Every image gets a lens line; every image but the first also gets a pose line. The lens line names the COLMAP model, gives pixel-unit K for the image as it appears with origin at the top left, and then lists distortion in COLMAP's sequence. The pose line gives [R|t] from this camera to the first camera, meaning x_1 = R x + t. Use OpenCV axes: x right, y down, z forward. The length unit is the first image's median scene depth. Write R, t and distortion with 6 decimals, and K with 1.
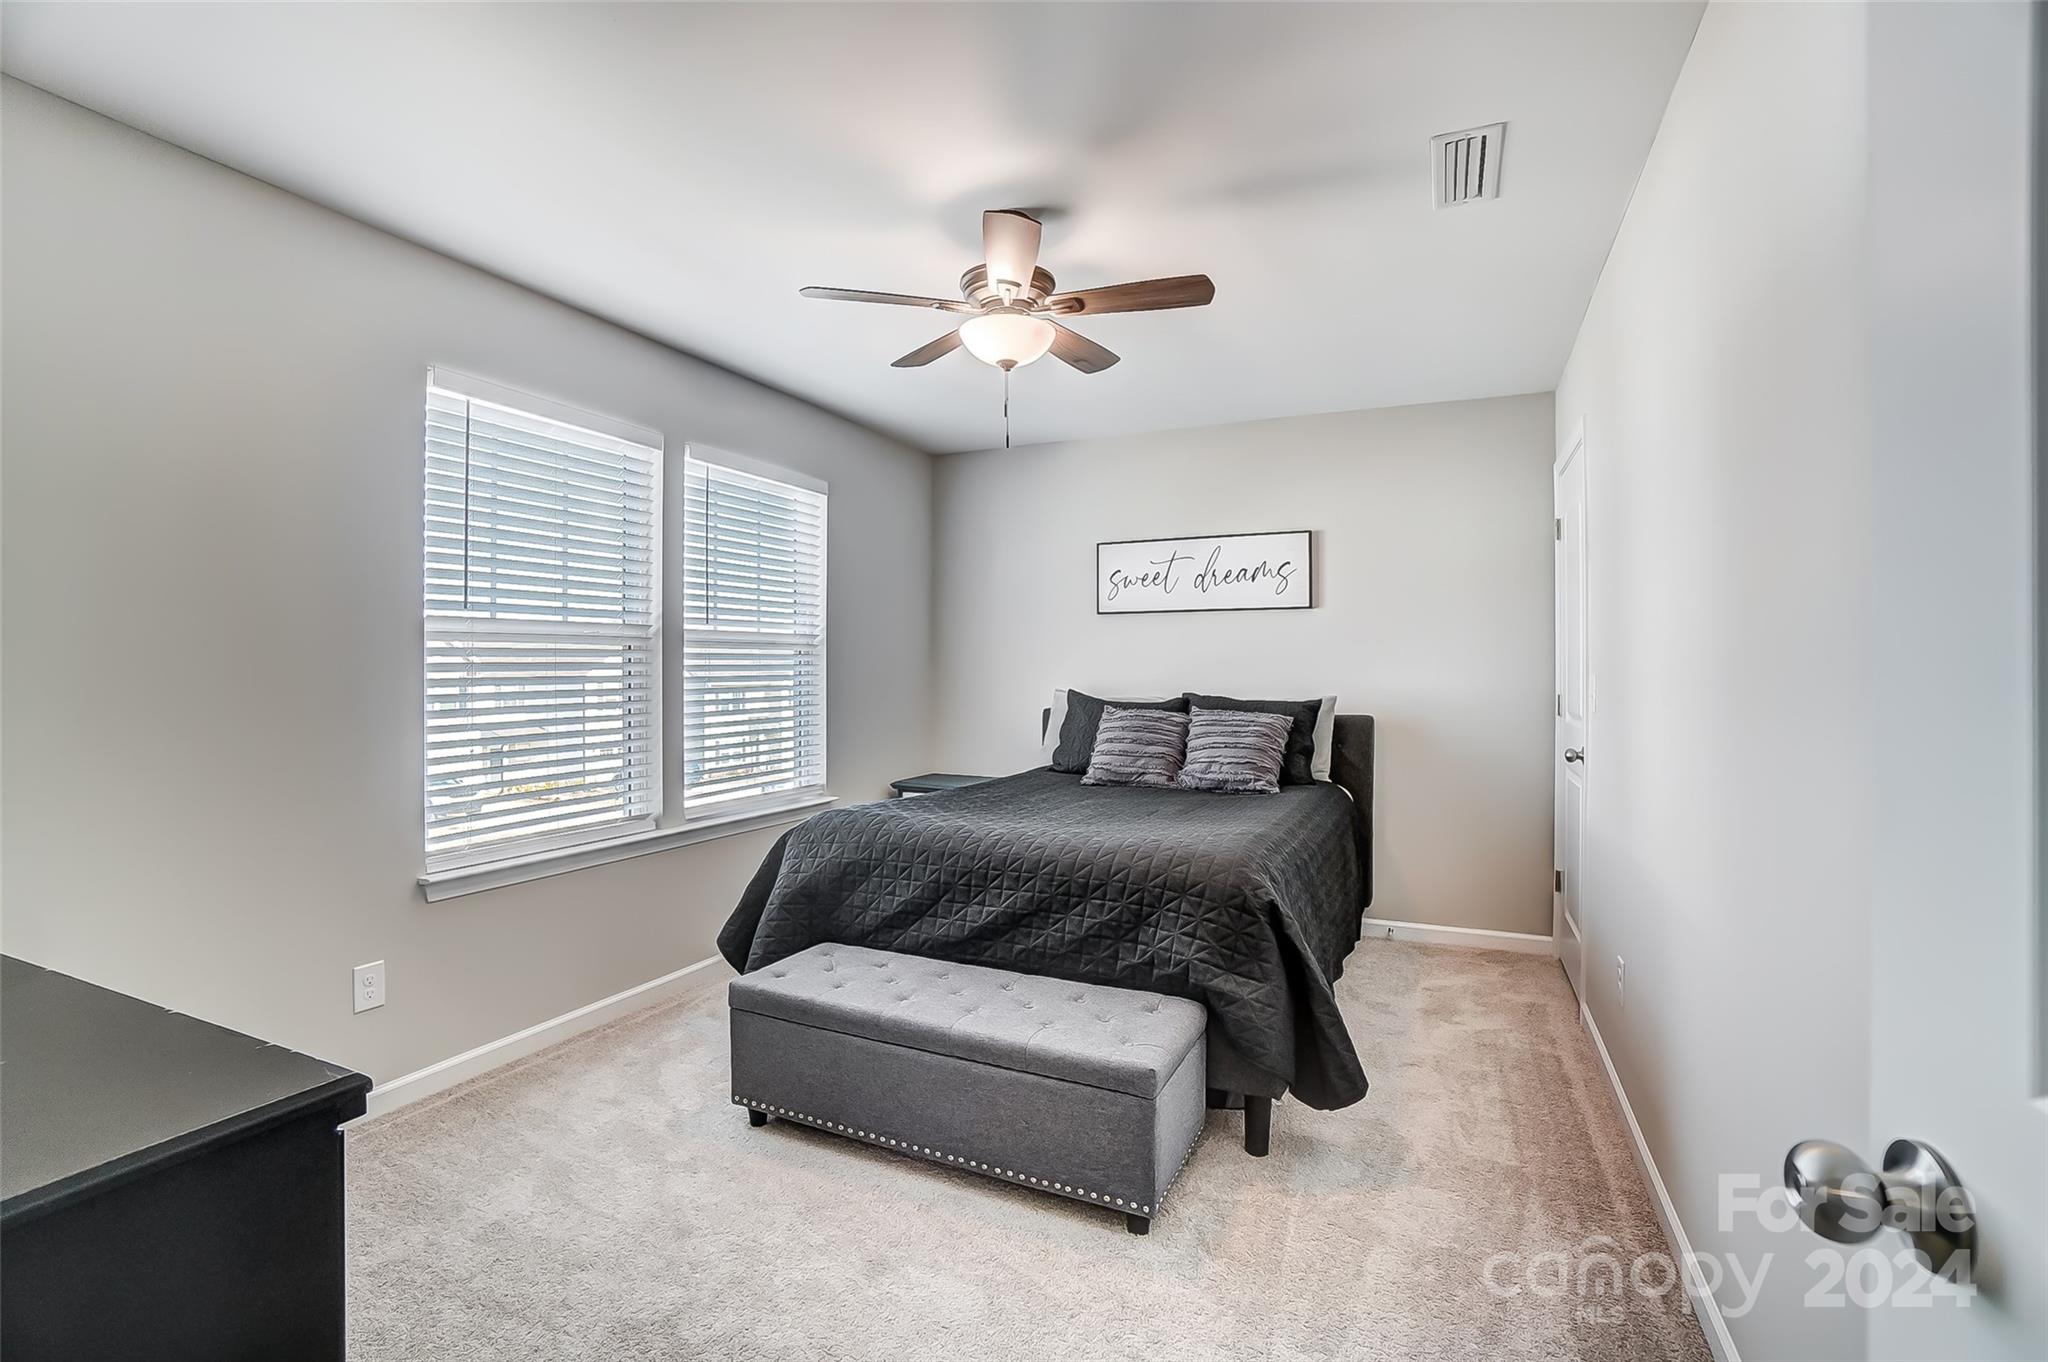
lens RADIAL K [[915.7, 0, 1022.4], [0, 915.7, 670.5], [0, 0, 1]] dist [-0.069287, 0.025339]
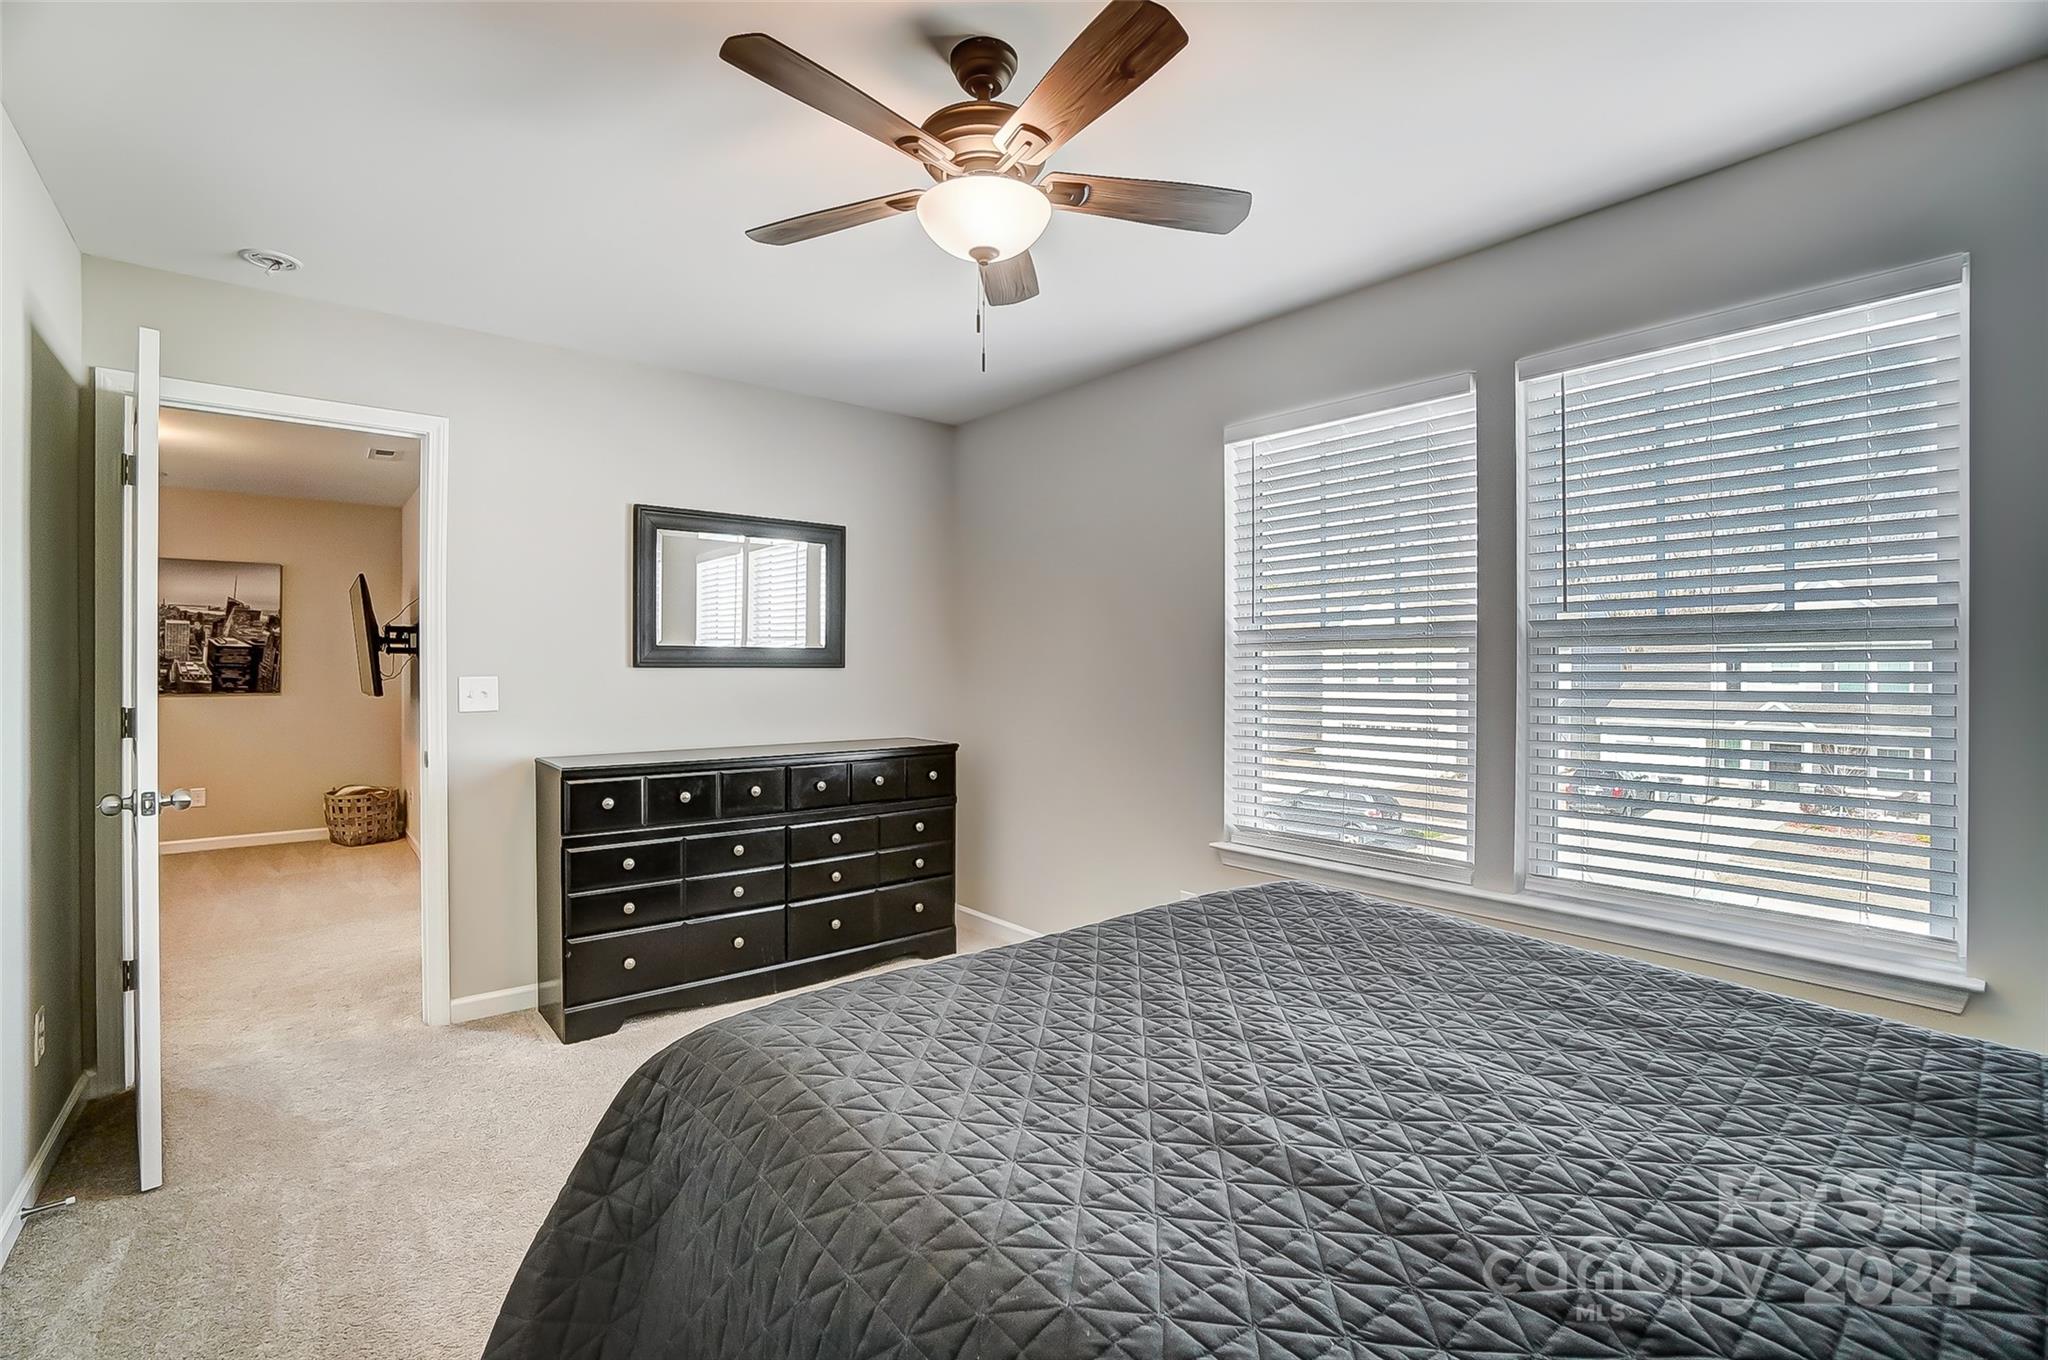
lens RADIAL K [[915.7, 0, 1022.4], [0, 915.7, 669.5], [0, 0, 1]] dist [-0.069287, 0.025339]
pose [[-0.440907, -0.010279, -0.897494, 0.422395], [-0.012165, 0.999911, -0.005476, 0.001449], [0.897470, 0.008504, -0.440993, 0.920573]]
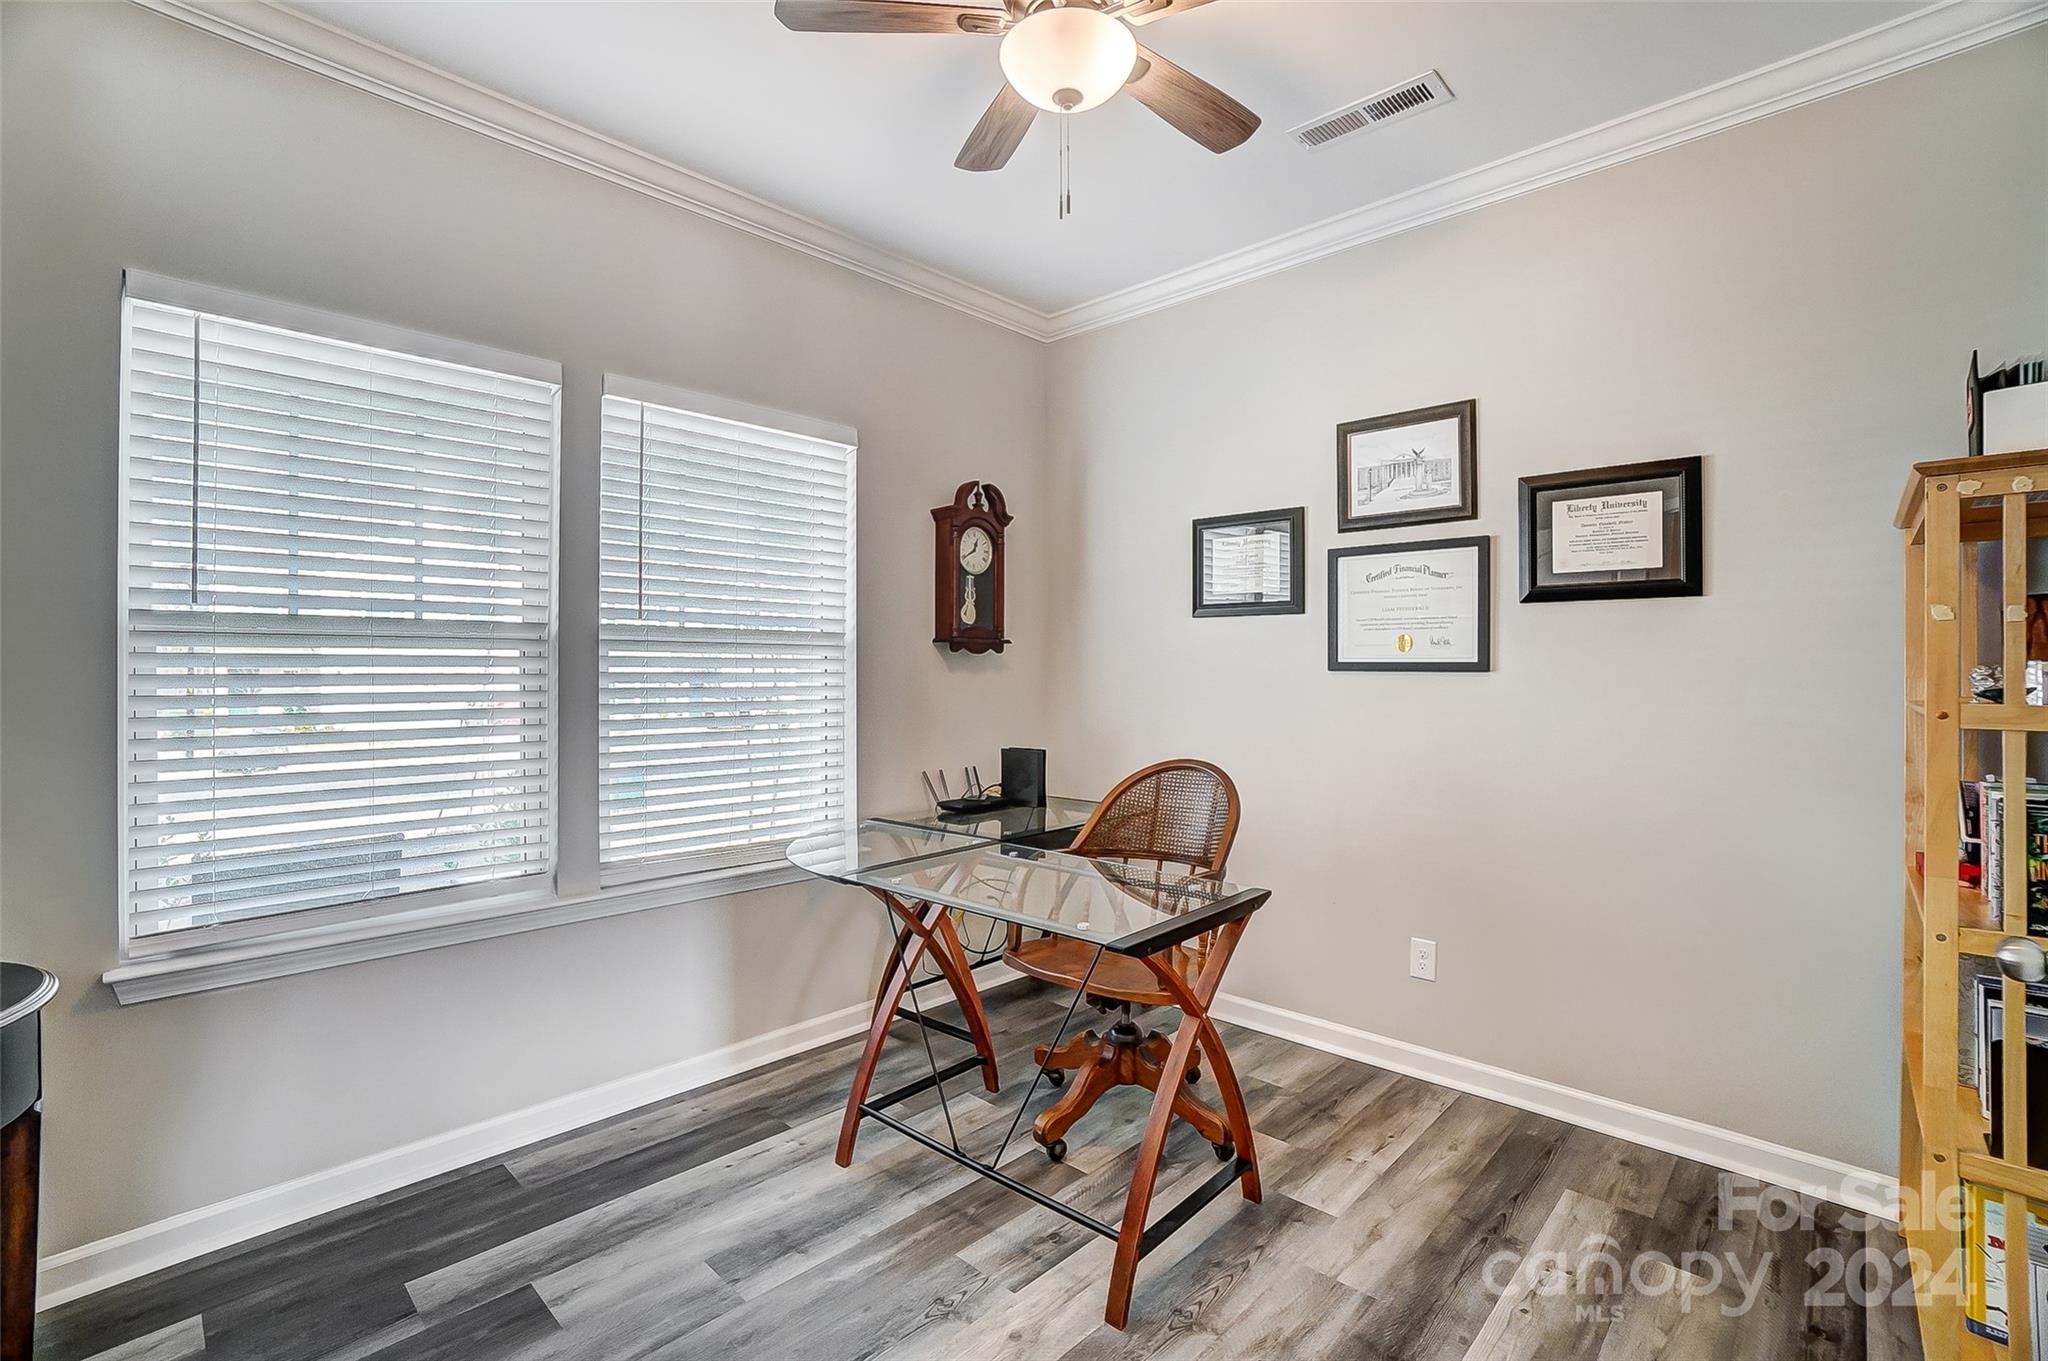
lens RADIAL K [[915.7, 0, 1022.4], [0, 915.7, 670.0], [0, 0, 1]] dist [-0.069287, 0.025339]
pose [[0.945604, -0.013379, -0.325046, 0.182152], [0.010516, 0.999889, -0.010563, 0.000922], [0.325151, 0.006570, 0.945639, 0.397226]]
